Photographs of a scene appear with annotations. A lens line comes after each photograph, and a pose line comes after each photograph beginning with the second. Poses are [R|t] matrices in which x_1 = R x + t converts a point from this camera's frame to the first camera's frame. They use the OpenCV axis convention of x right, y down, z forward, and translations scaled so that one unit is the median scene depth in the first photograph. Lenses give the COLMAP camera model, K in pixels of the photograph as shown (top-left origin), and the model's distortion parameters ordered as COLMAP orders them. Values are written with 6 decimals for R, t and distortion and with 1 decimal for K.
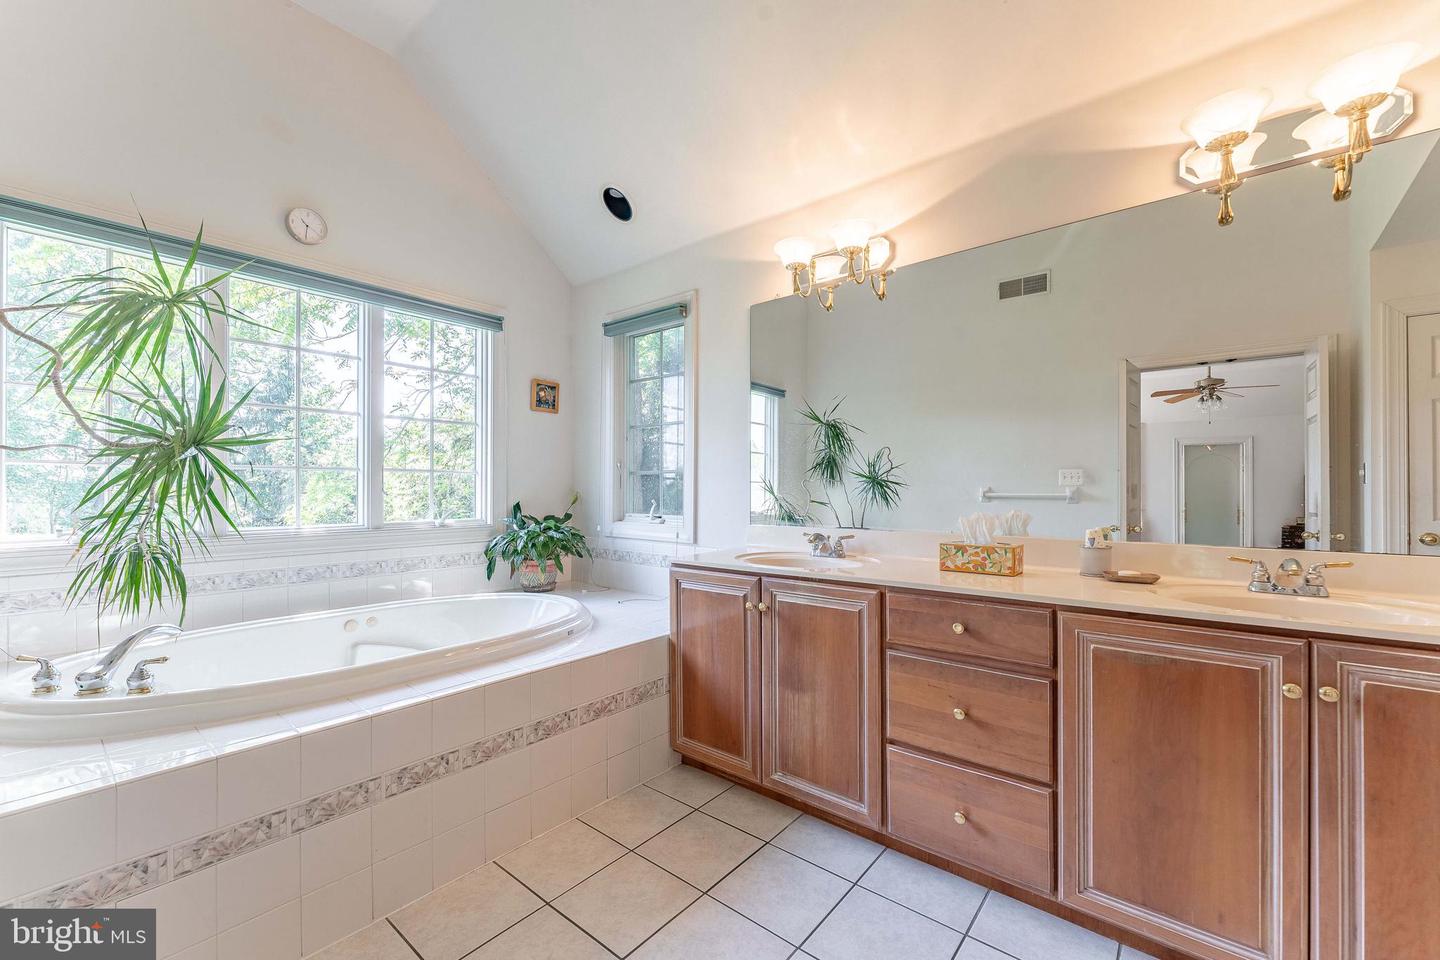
lens RADIAL K [[586.3, 0, 700.9], [0, 586.3, 488.6], [0, 0, 1]] dist [0.001367, -0.001240]
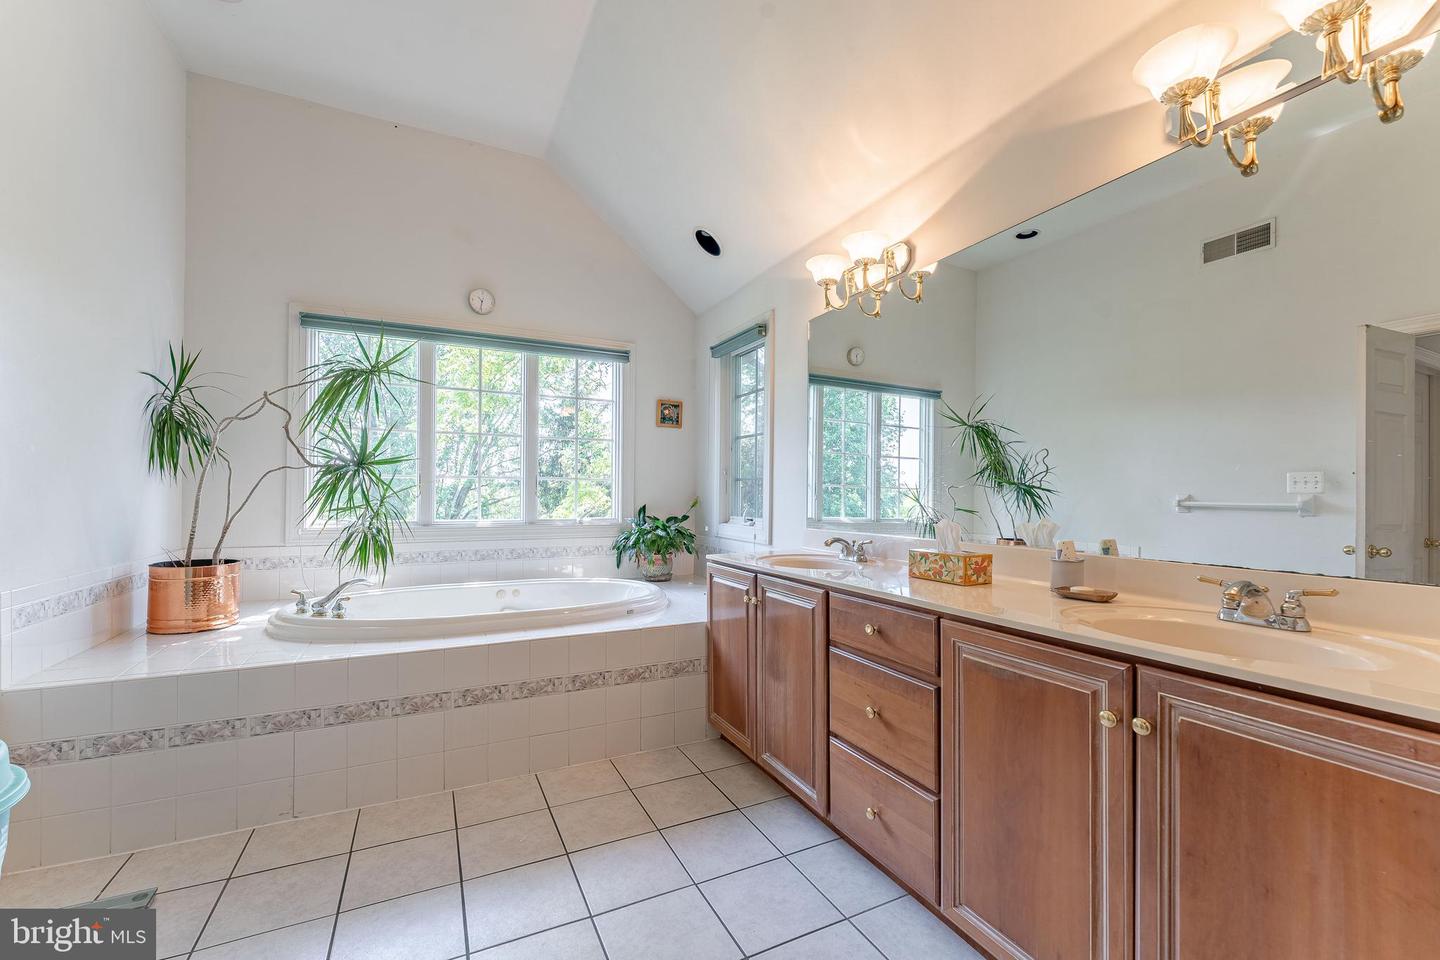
lens RADIAL K [[586.3, 0, 707.4], [0, 586.3, 492.0], [0, 0, 1]] dist [0.001367, -0.001240]
pose [[0.913316, 0.003802, -0.407234, 0.521469], [-0.005474, 0.999981, -0.002943, 0.000021], [0.407215, 0.004917, 0.913319, -0.054132]]
